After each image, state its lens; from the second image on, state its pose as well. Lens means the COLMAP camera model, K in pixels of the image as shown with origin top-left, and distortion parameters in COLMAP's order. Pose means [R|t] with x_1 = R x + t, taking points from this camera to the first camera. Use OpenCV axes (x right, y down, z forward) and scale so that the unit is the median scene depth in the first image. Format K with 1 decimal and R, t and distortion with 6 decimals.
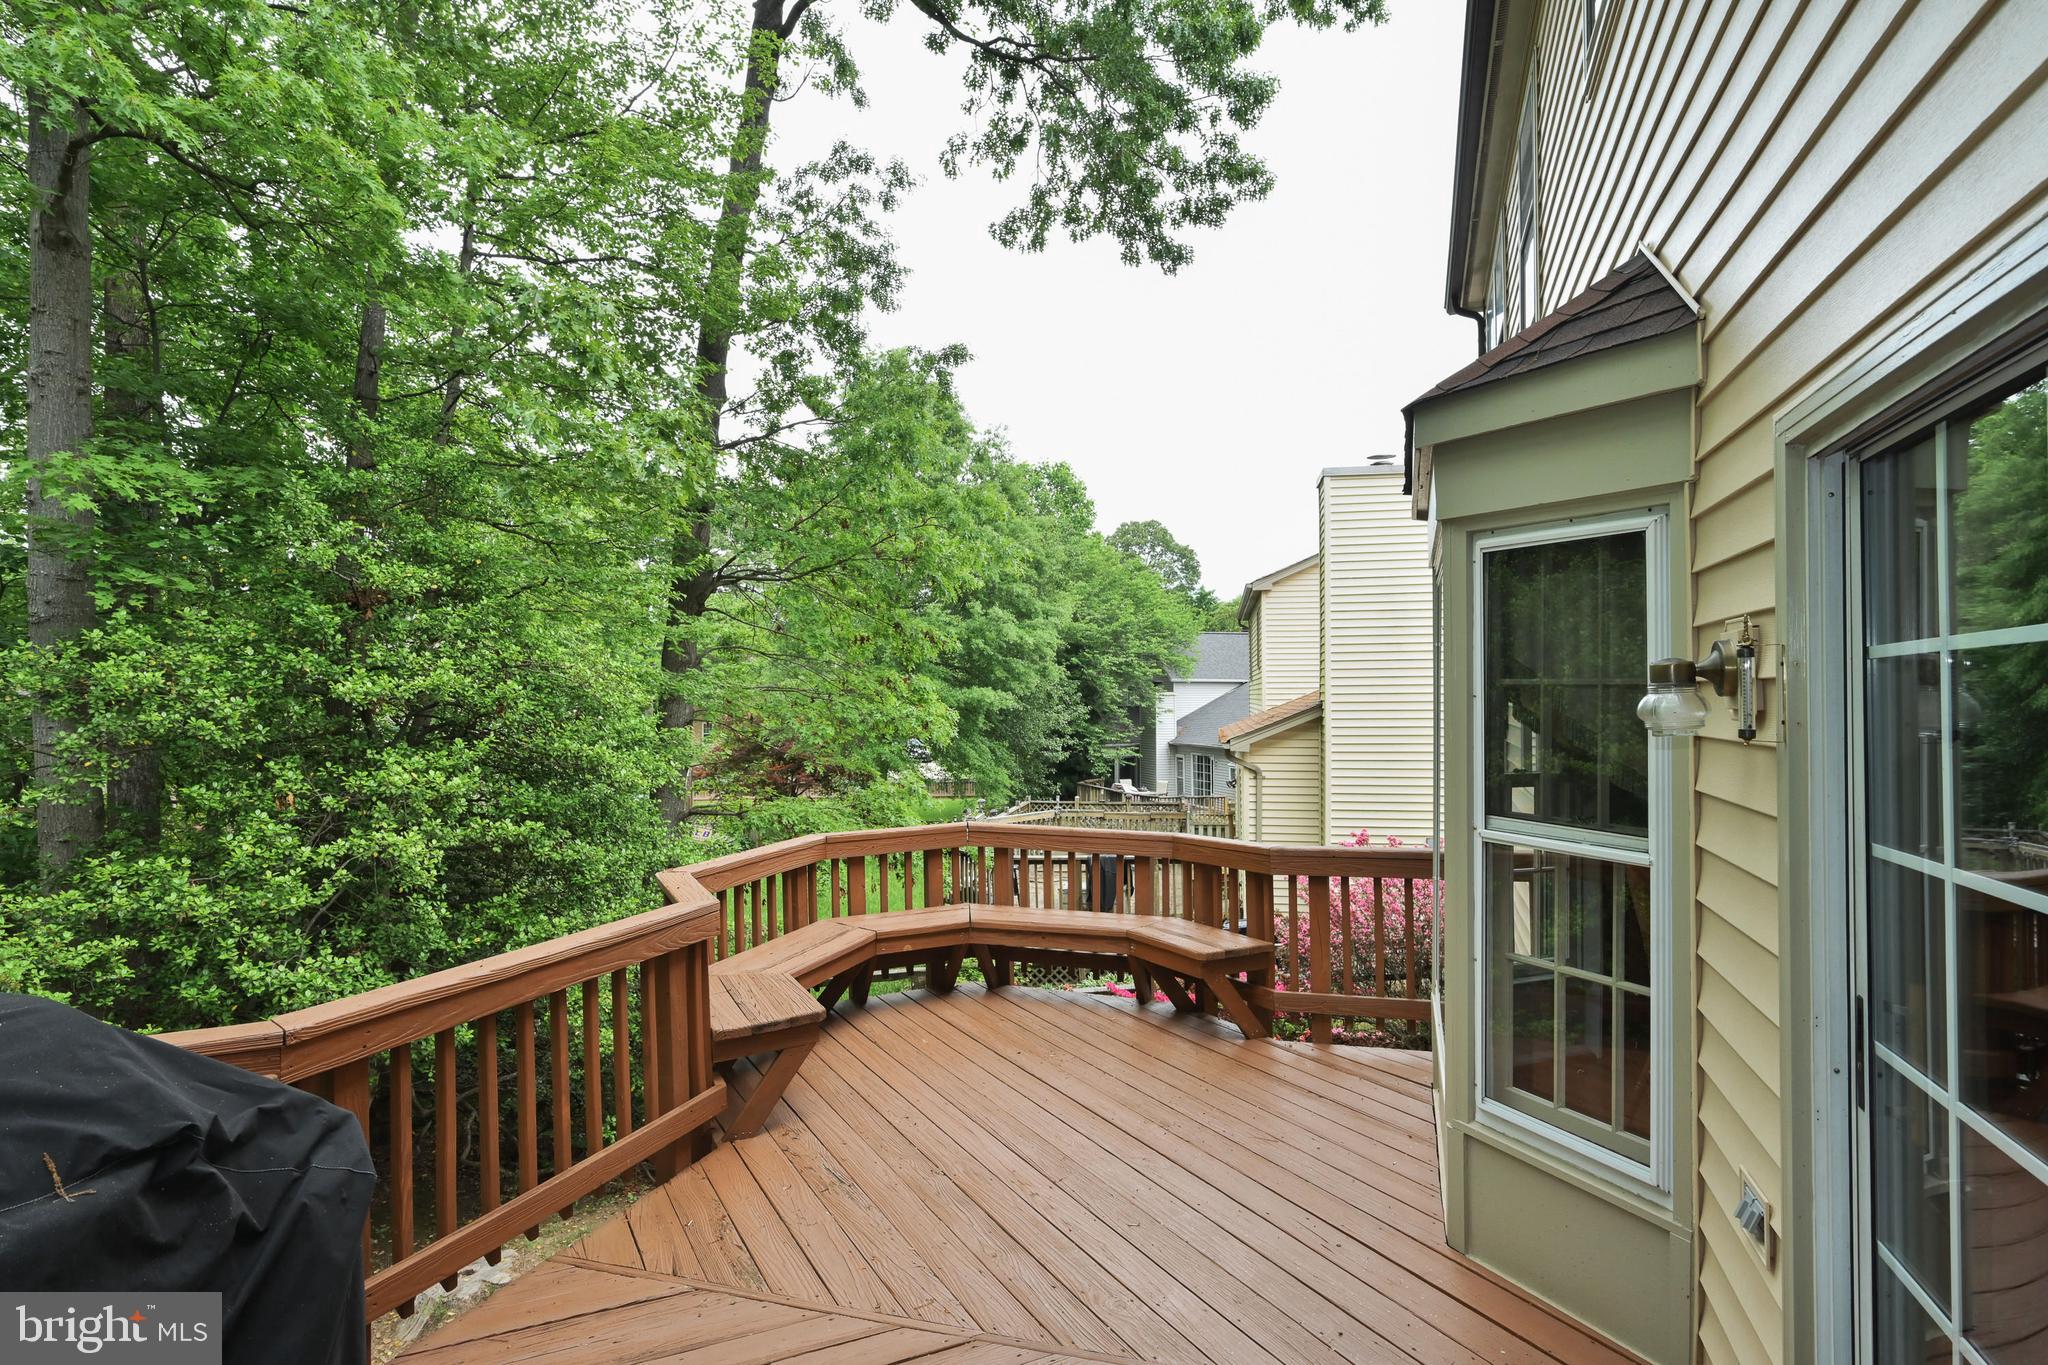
lens RADIAL K [[1085.3, 0, 1024.0], [0, 1085.3, 682.5], [0, 0, 1]] dist [-0.001717, -0.000215]
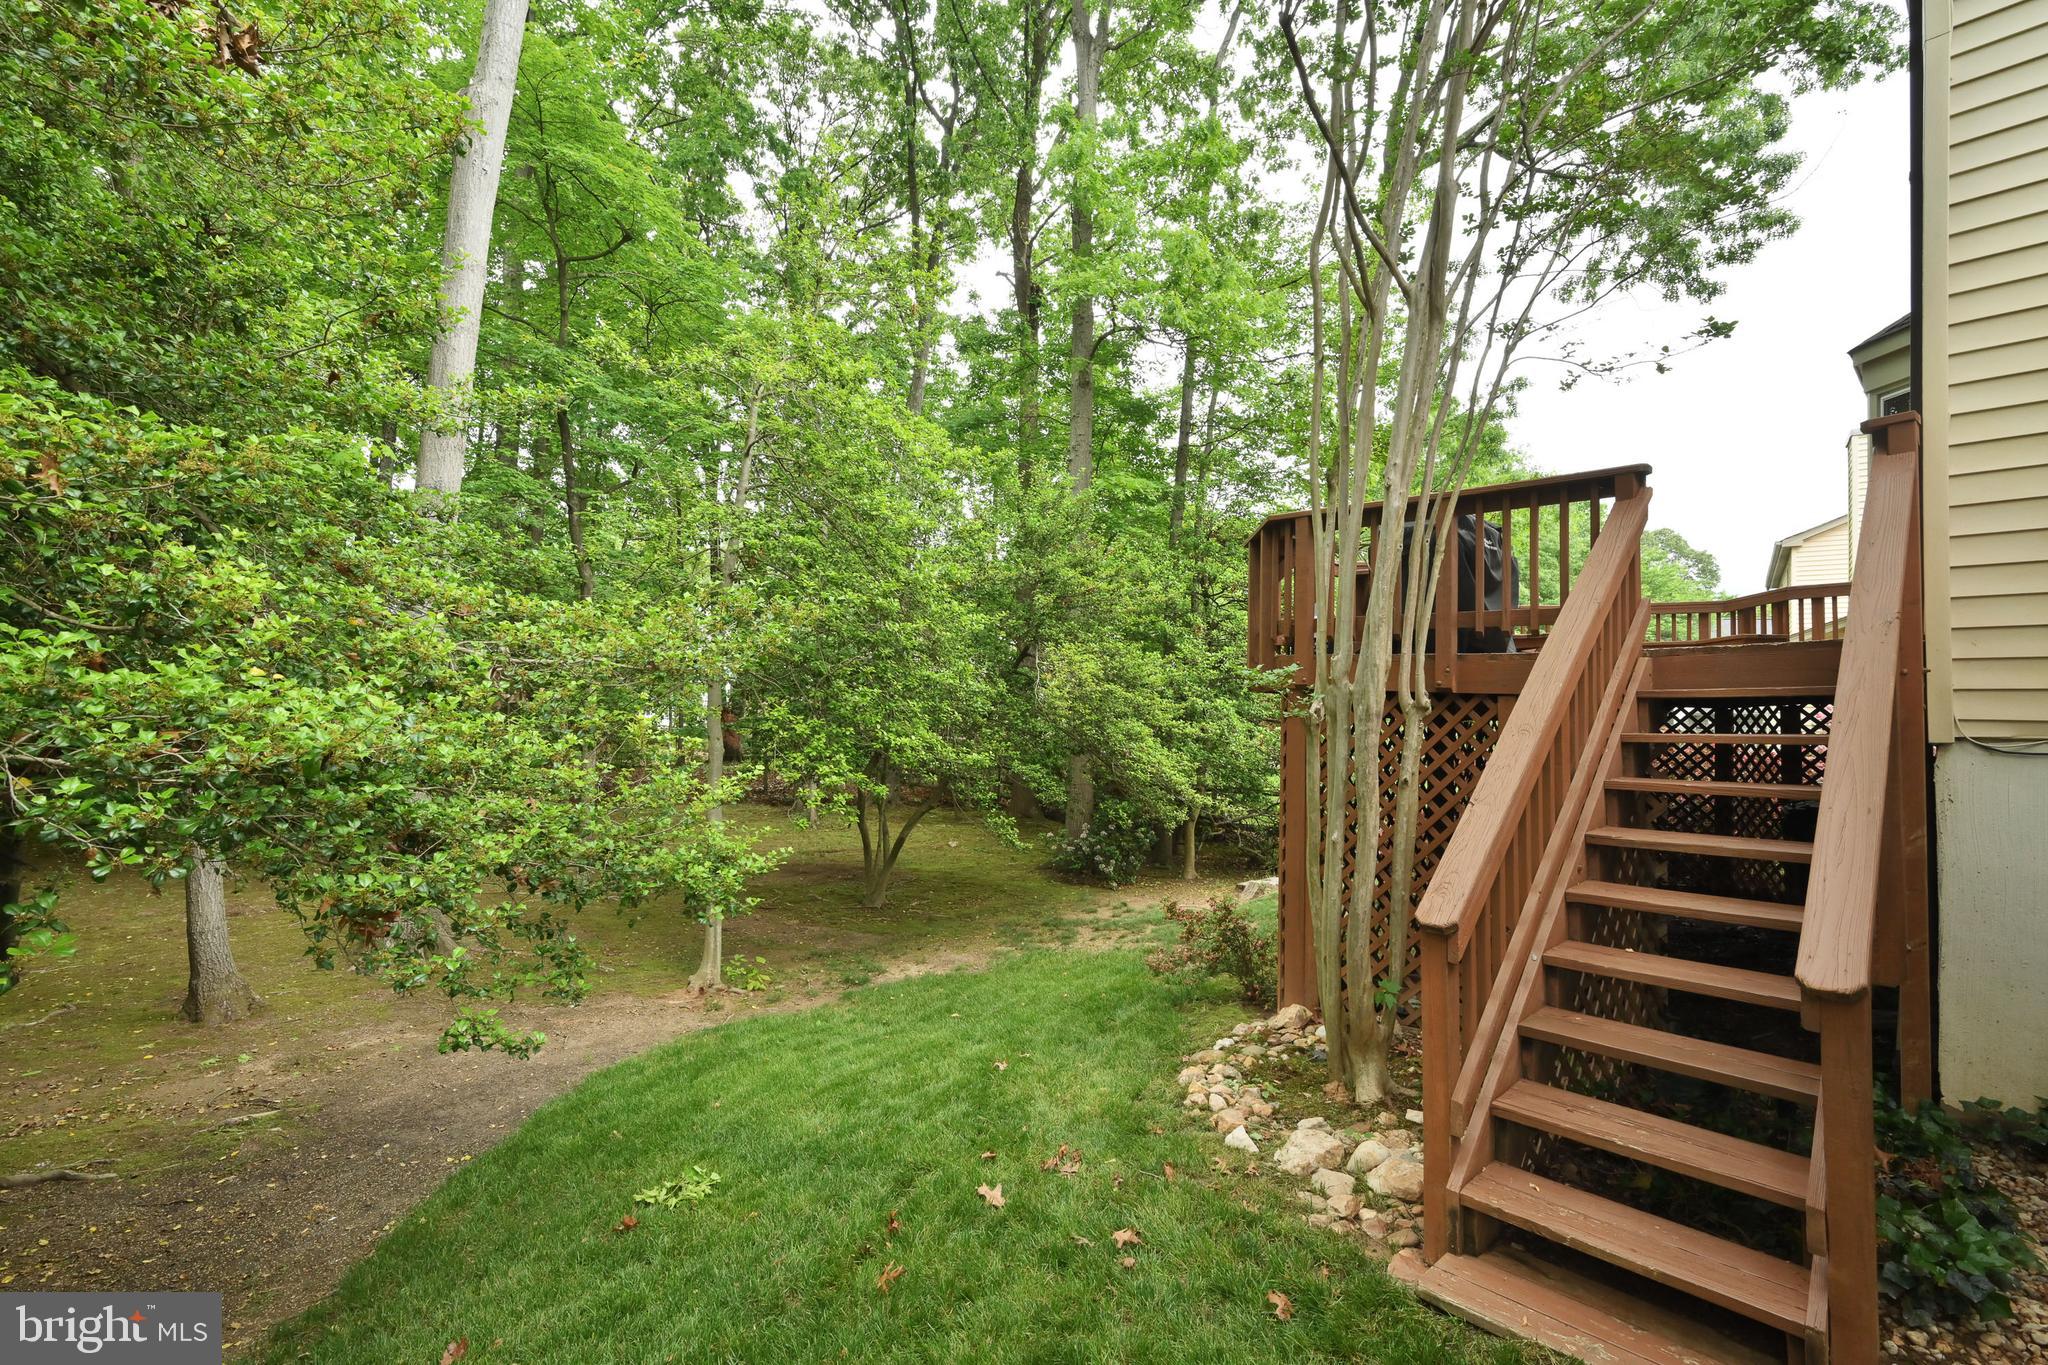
lens RADIAL K [[922.5, 0, 1024.0], [0, 922.5, 682.5], [0, 0, 1]] dist [-0.001227, -0.000687]
pose [[0.885168, 0.006024, -0.465233, -0.088899], [-0.014272, 0.999797, -0.014210, 0.142664], [0.465053, 0.019218, 0.885074, -0.453169]]
